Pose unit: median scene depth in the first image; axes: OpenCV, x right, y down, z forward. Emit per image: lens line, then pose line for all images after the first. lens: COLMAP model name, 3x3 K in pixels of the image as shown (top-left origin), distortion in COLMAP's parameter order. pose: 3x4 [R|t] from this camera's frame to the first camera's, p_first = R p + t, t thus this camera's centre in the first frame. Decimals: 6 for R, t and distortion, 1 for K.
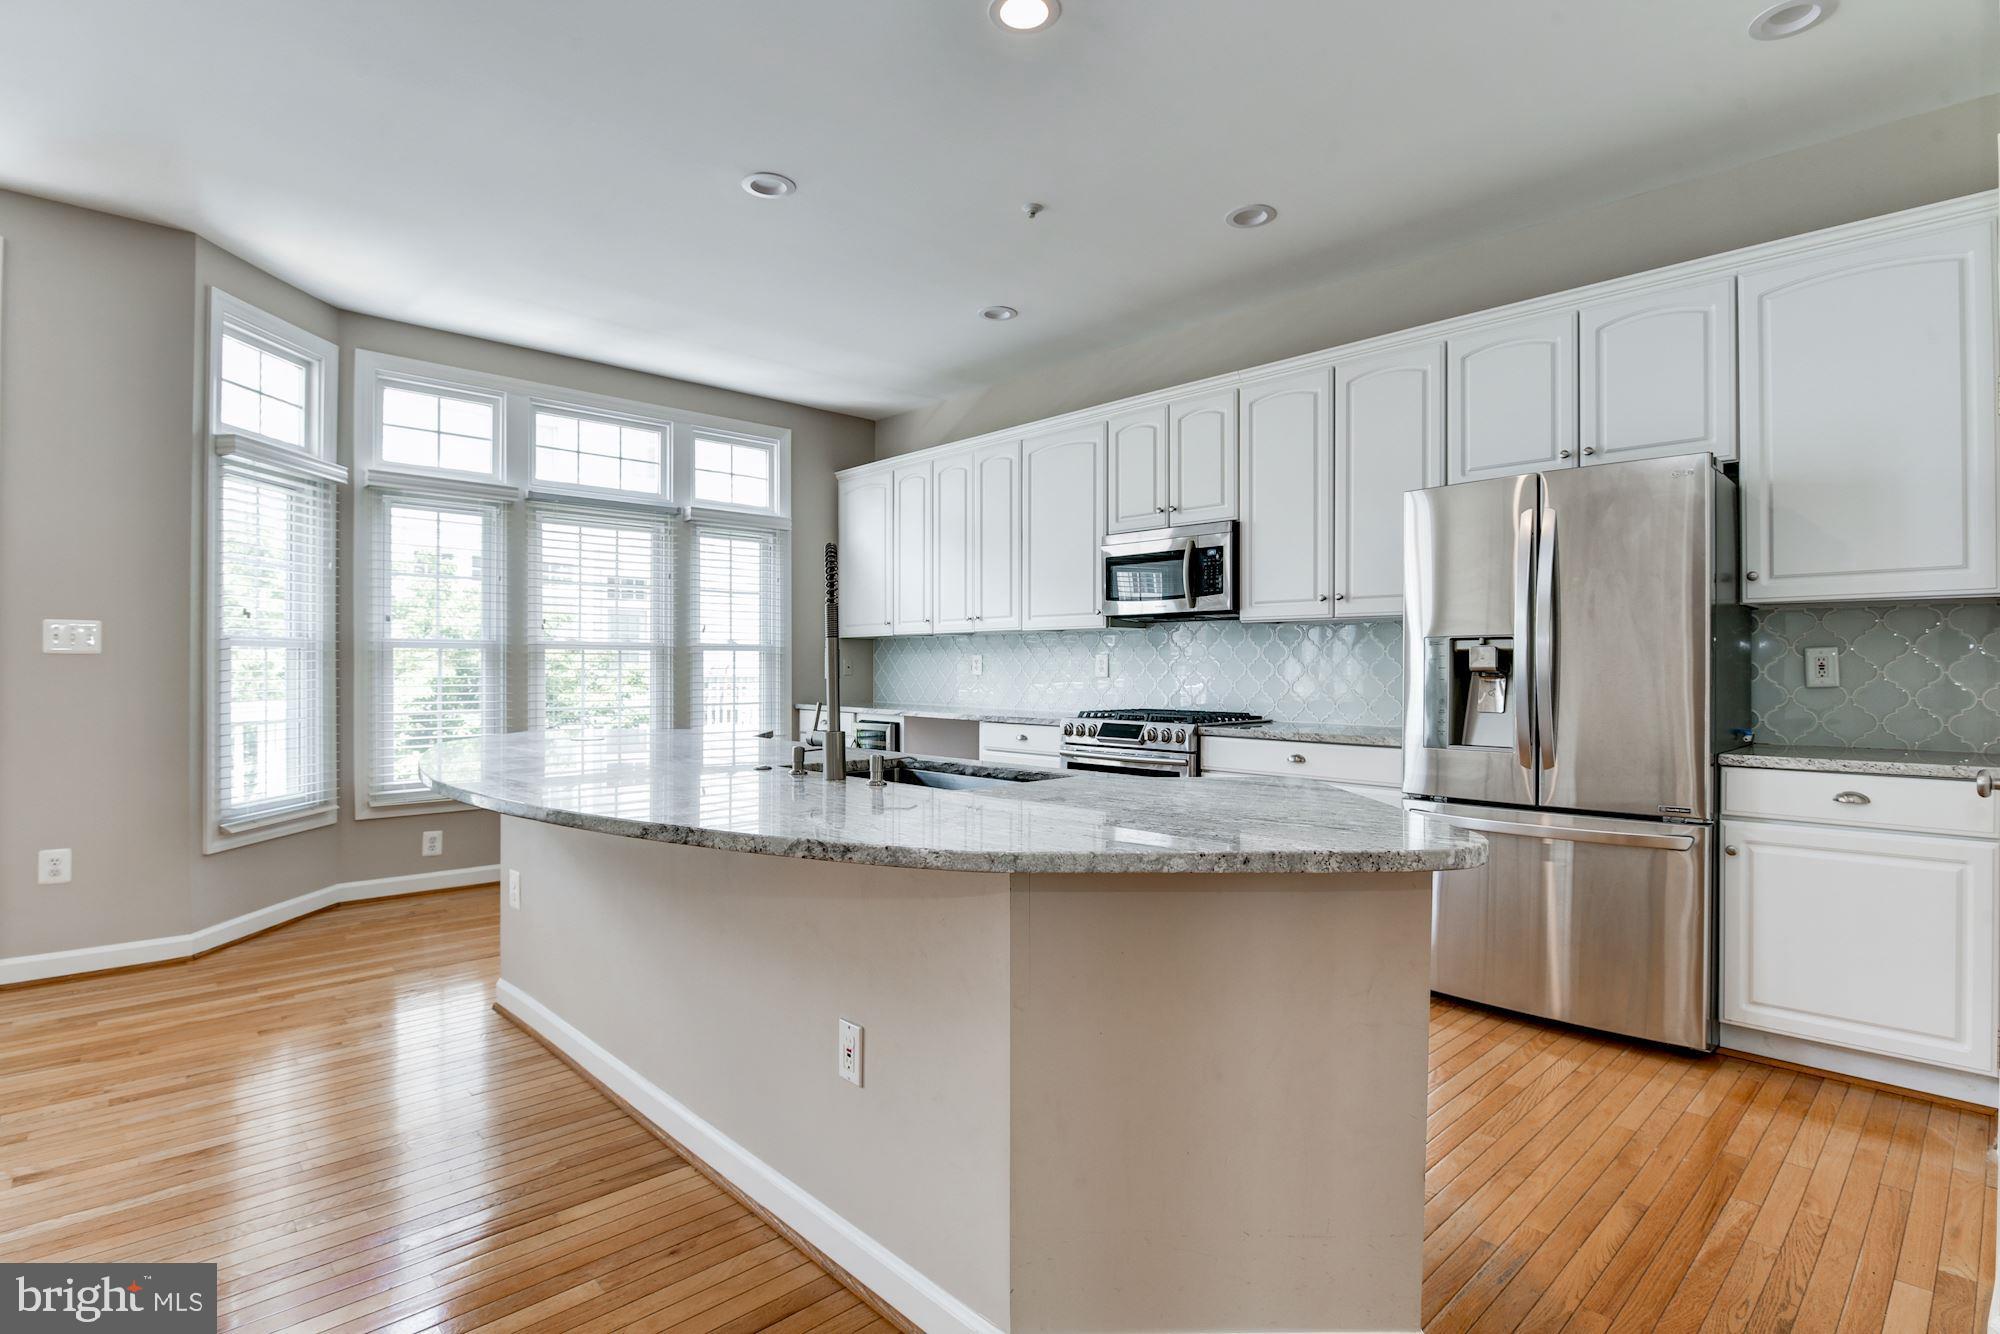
lens RADIAL K [[979.7, 0, 1000.3], [0, 979.7, 672.4], [0, 0, 1]] dist [-0.017701, -0.001970]
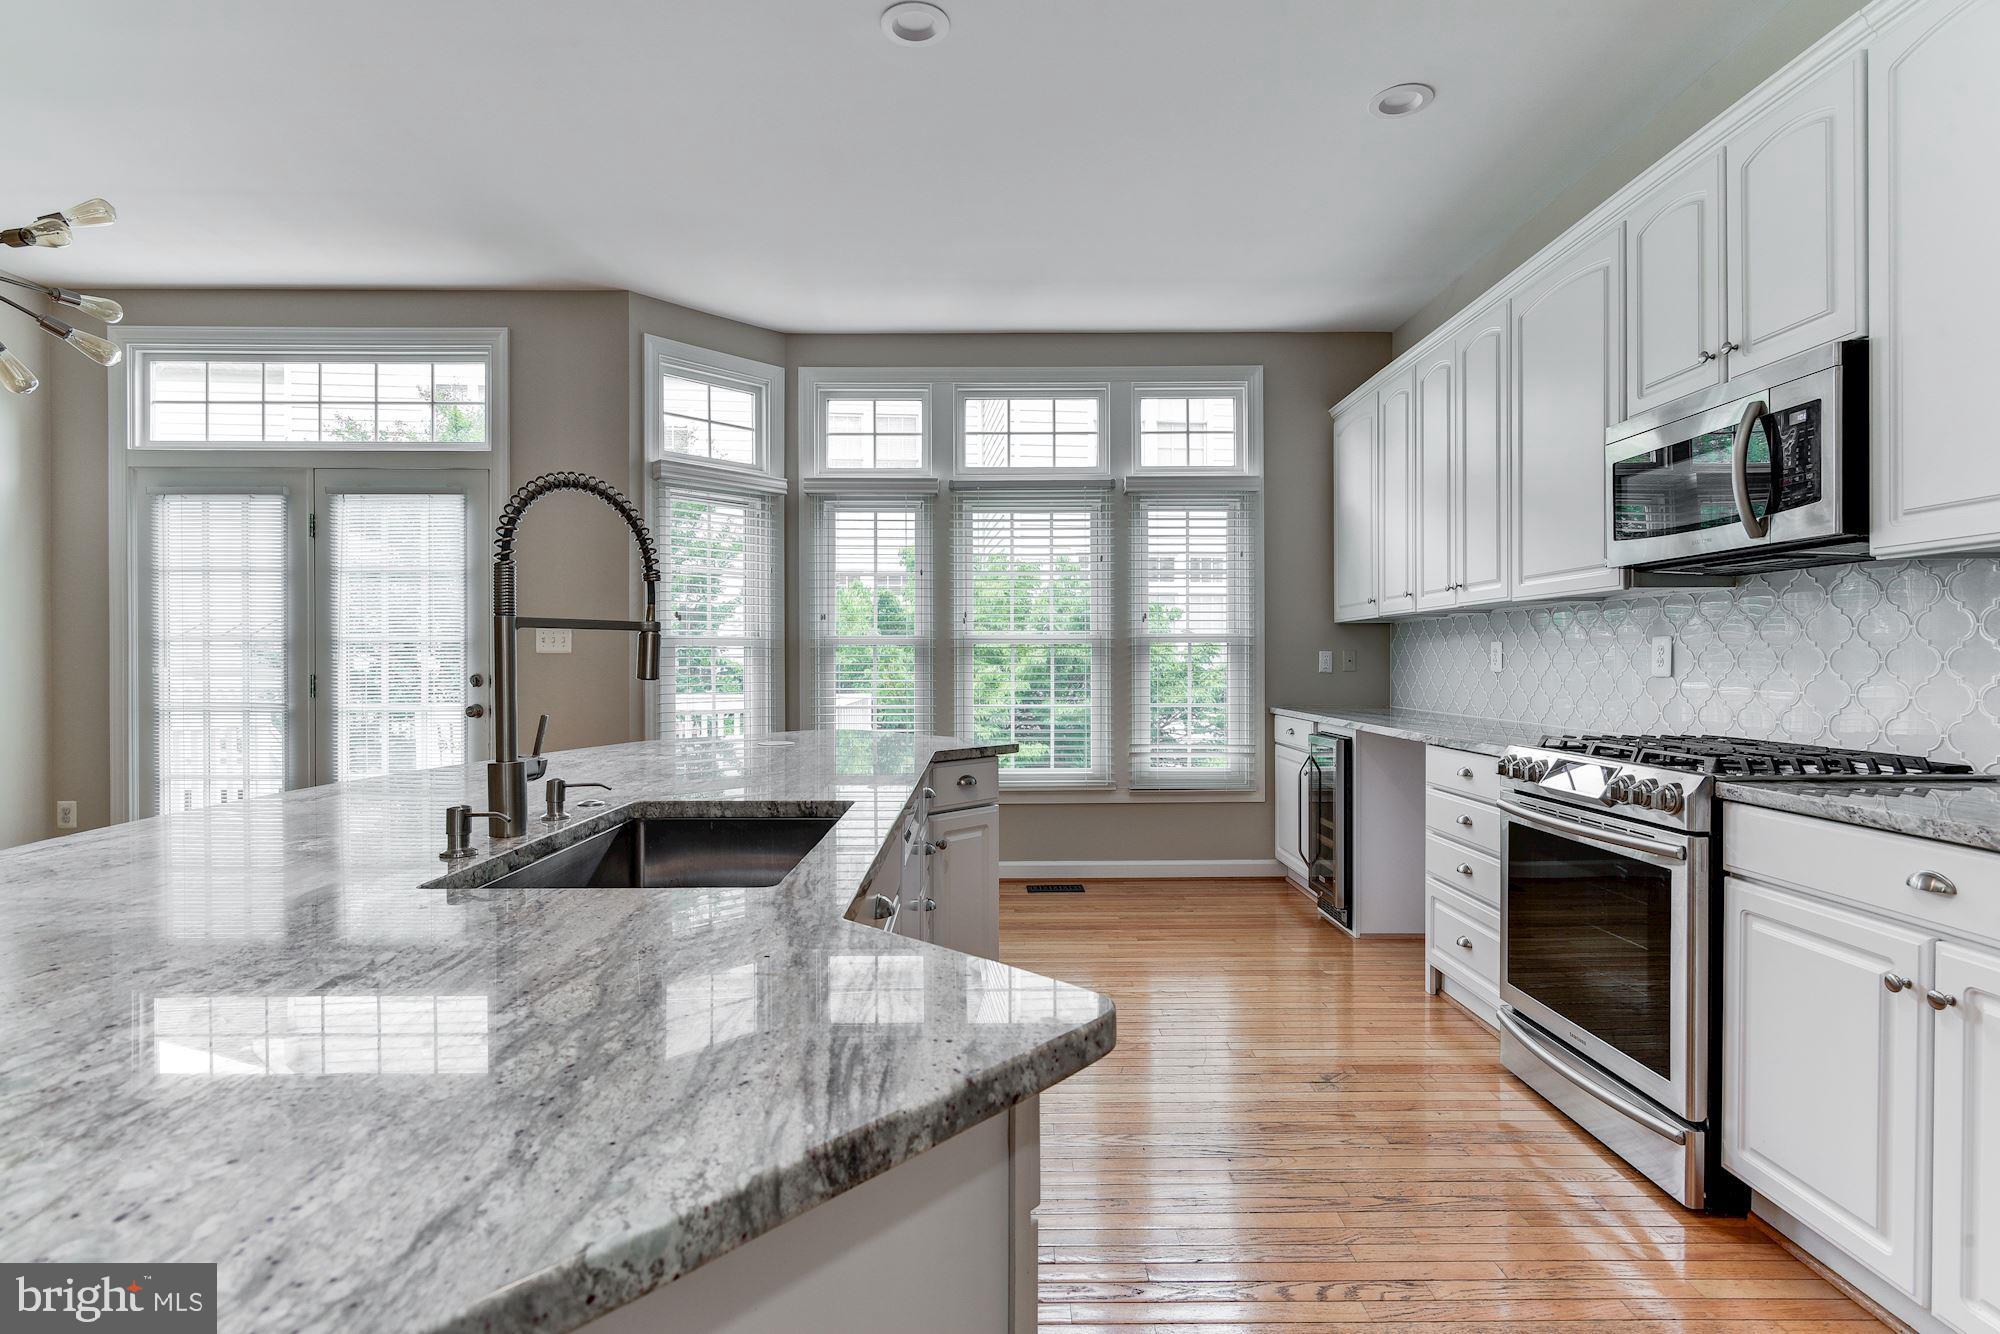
lens RADIAL K [[977.6, 0, 997.8], [0, 977.6, 671.9], [0, 0, 1]] dist [-0.004438, -0.000745]
pose [[0.726797, 0.002824, -0.686847, 0.239880], [0.000177, 0.999991, 0.004300, -0.000382], [0.686853, -0.003247, 0.726789, 0.356598]]
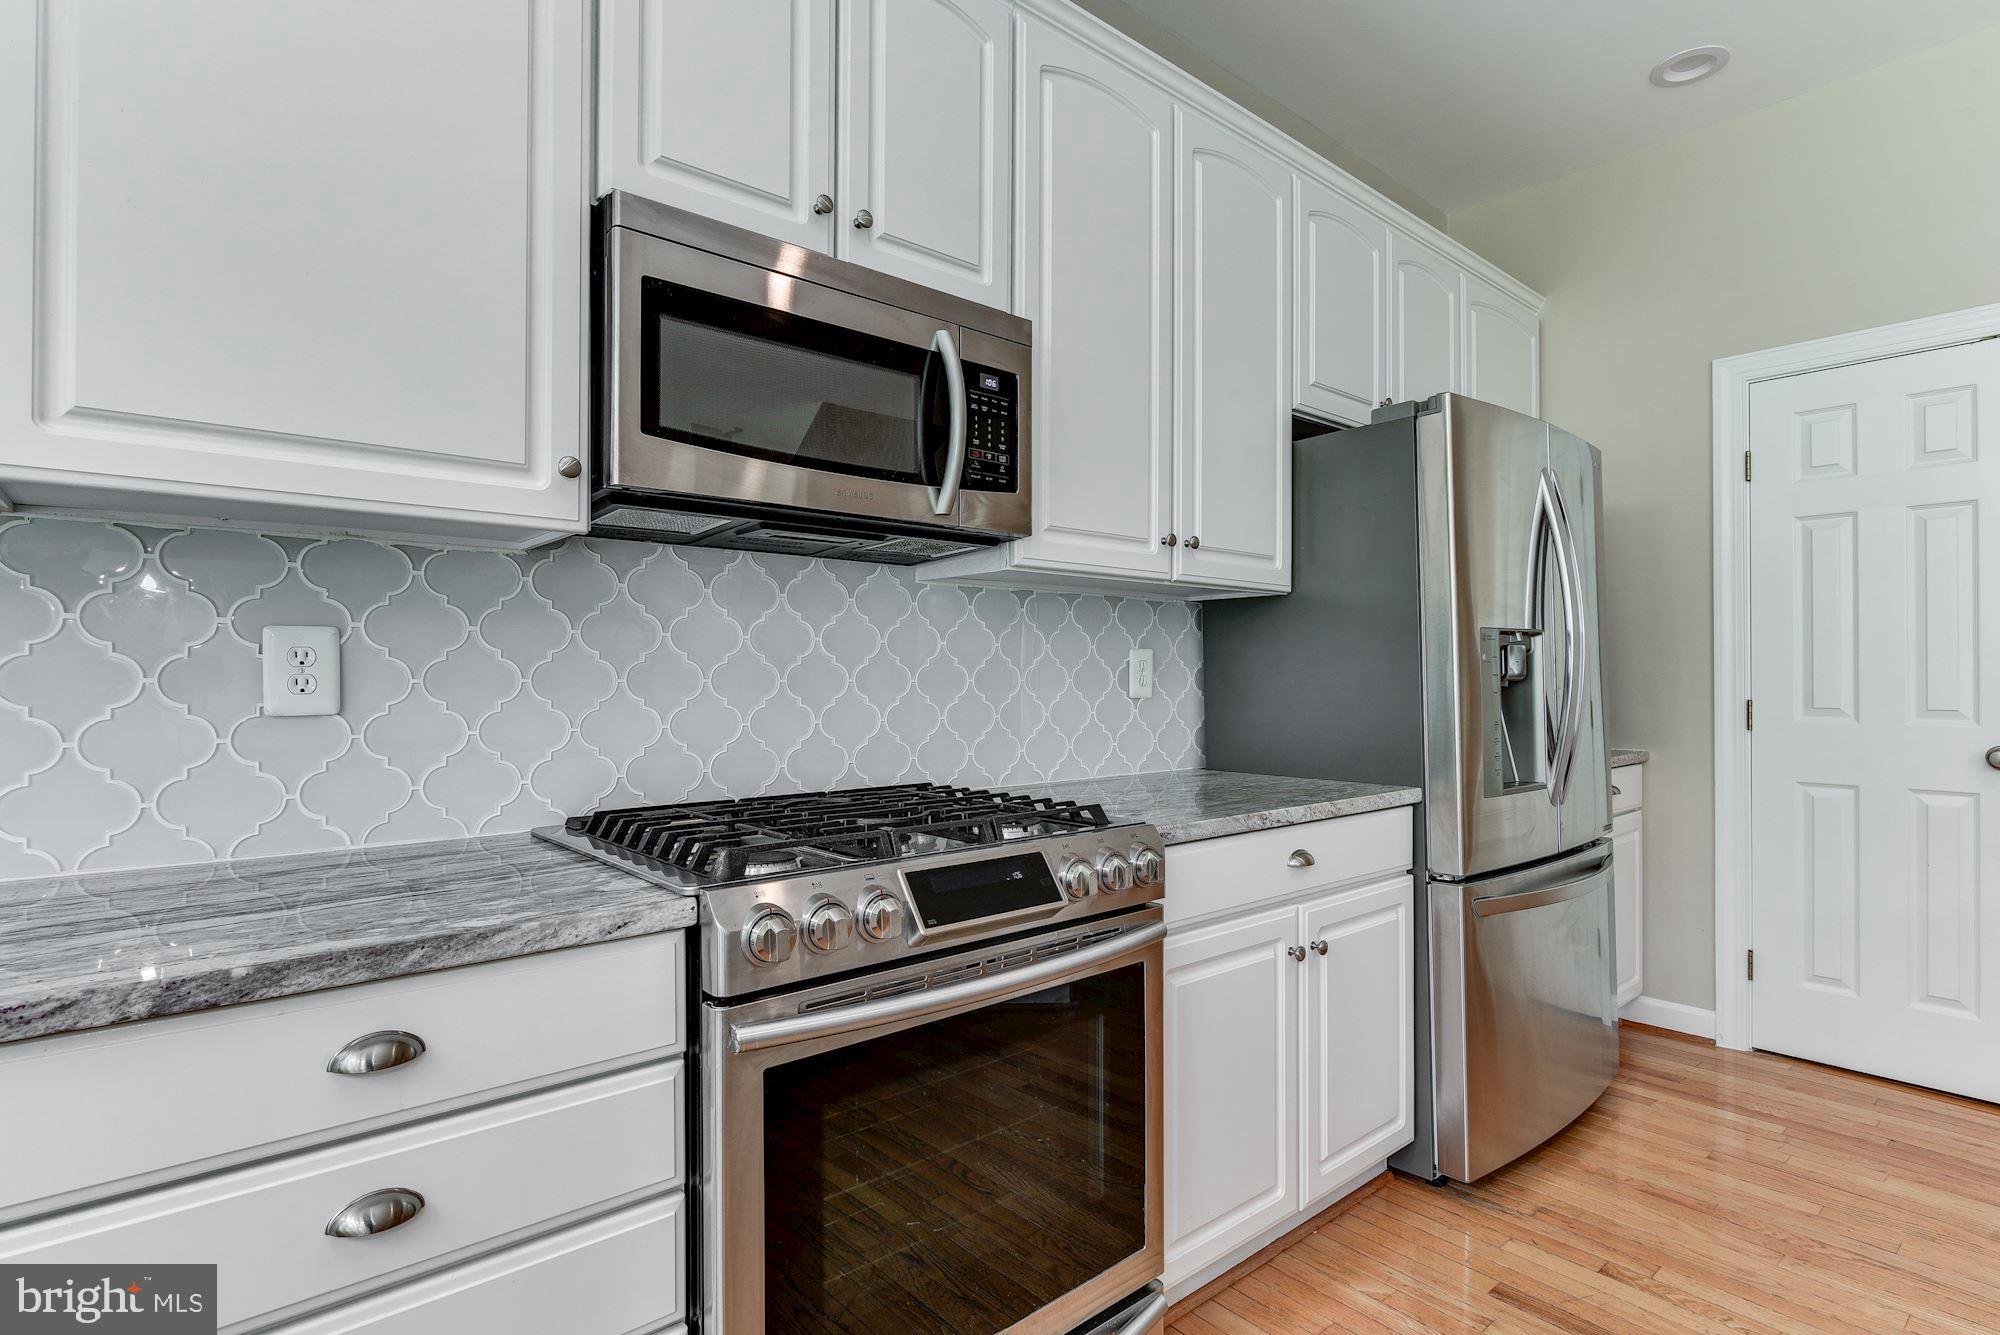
lens RADIAL K [[973.6, 0, 989.6], [0, 973.6, 674.8], [0, 0, 1]] dist [-0.017493, -0.001031]
pose [[0.068673, -0.000610, 0.997639, -0.158832], [0.005044, 0.999987, 0.000265, -0.005033], [-0.997626, 0.005014, 0.068675, 0.899301]]
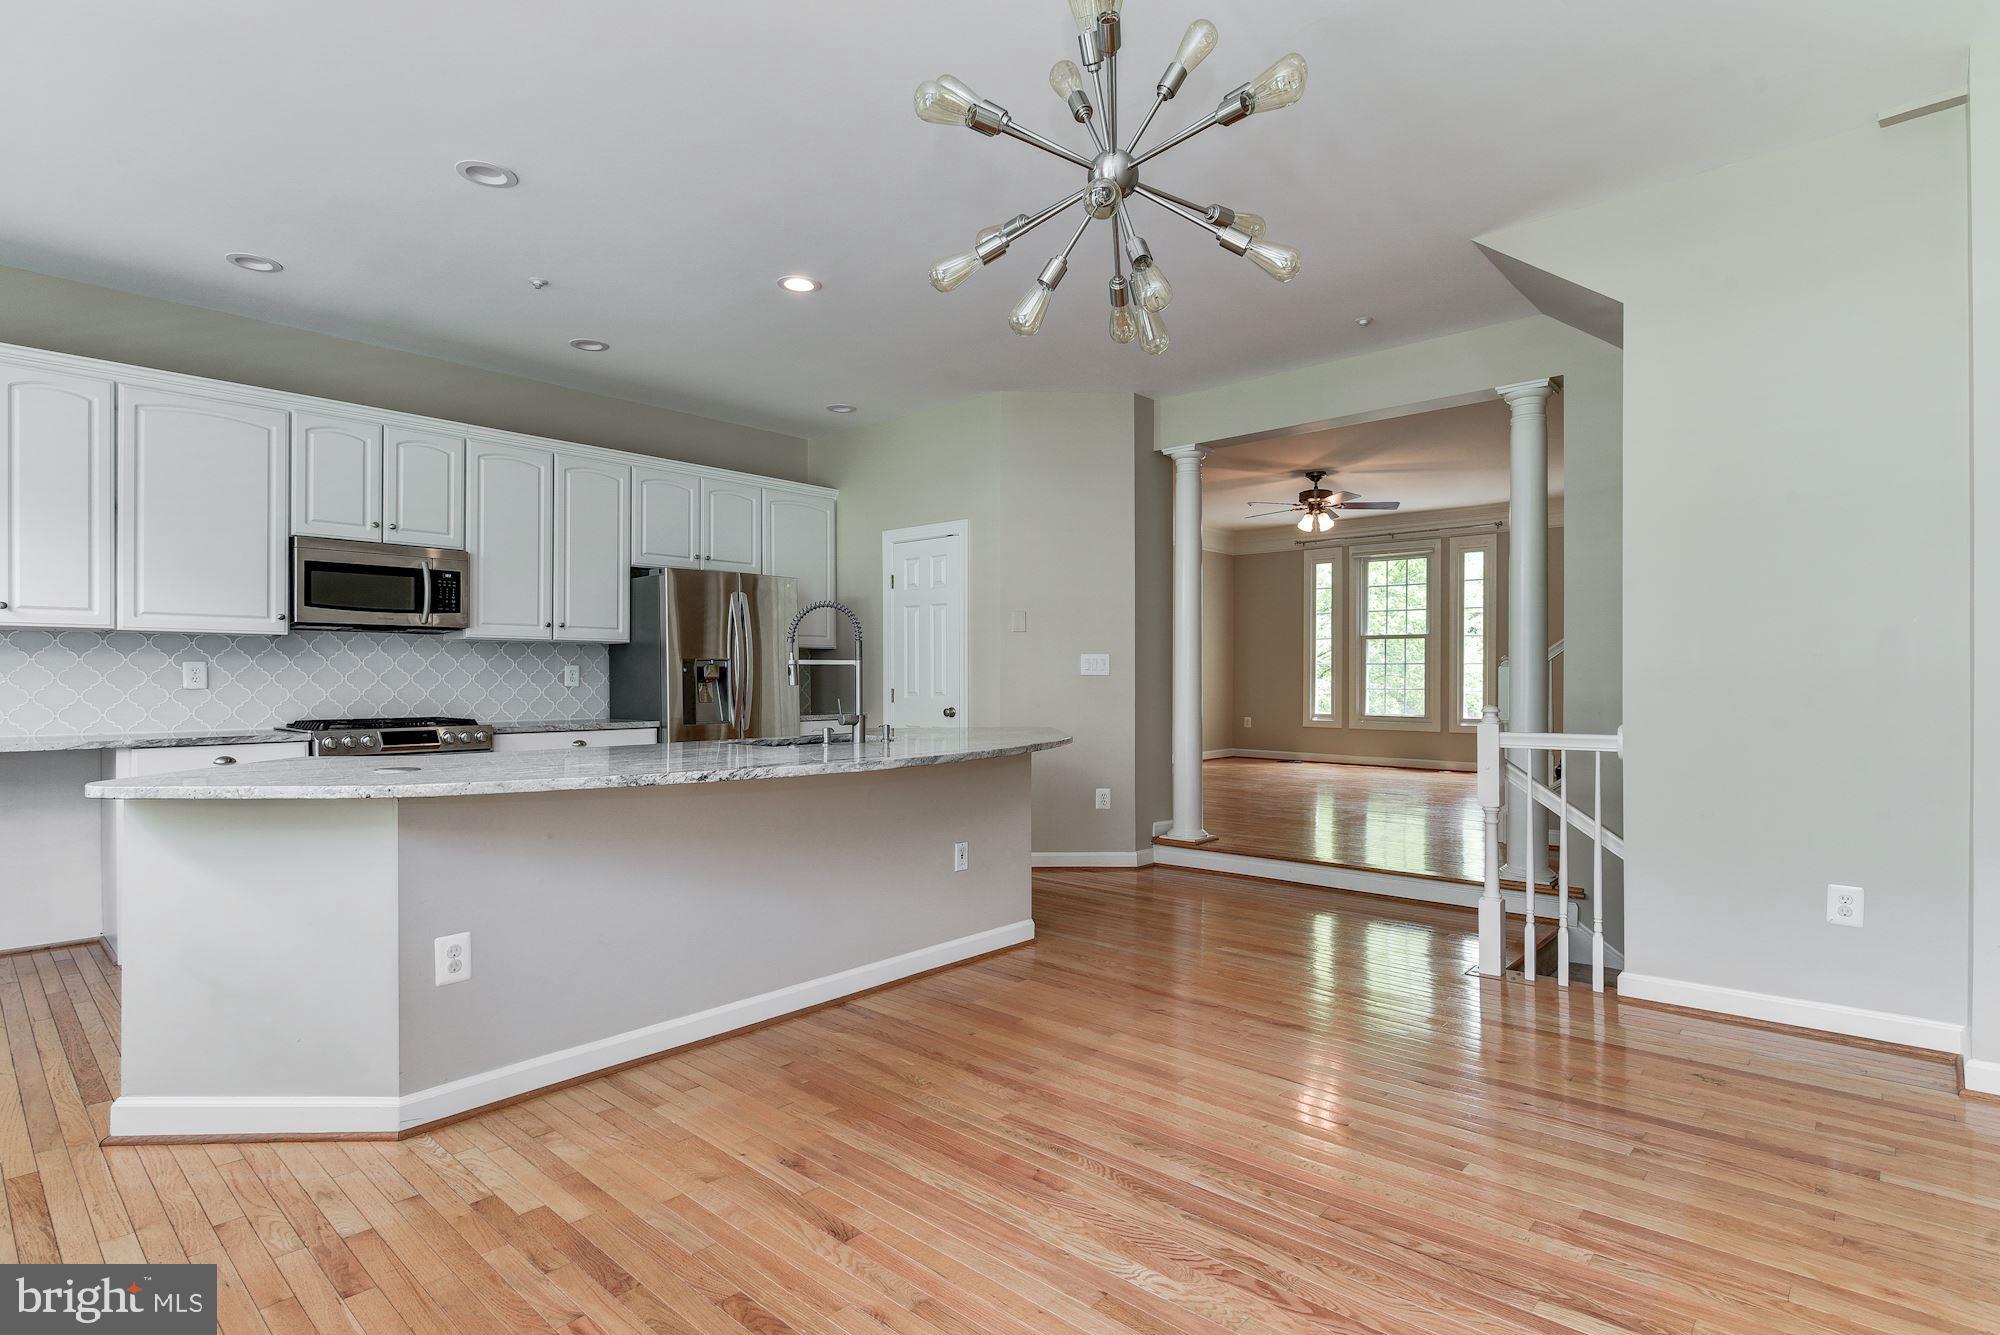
lens RADIAL K [[979.7, 0, 1000.3], [0, 979.7, 672.9], [0, 0, 1]] dist [-0.017701, -0.001970]
pose [[-0.077717, 0.003675, 0.996969, -0.887033], [0.004211, 0.999985, -0.003358, -0.002757], [-0.996967, 0.003937, -0.077731, 0.413576]]
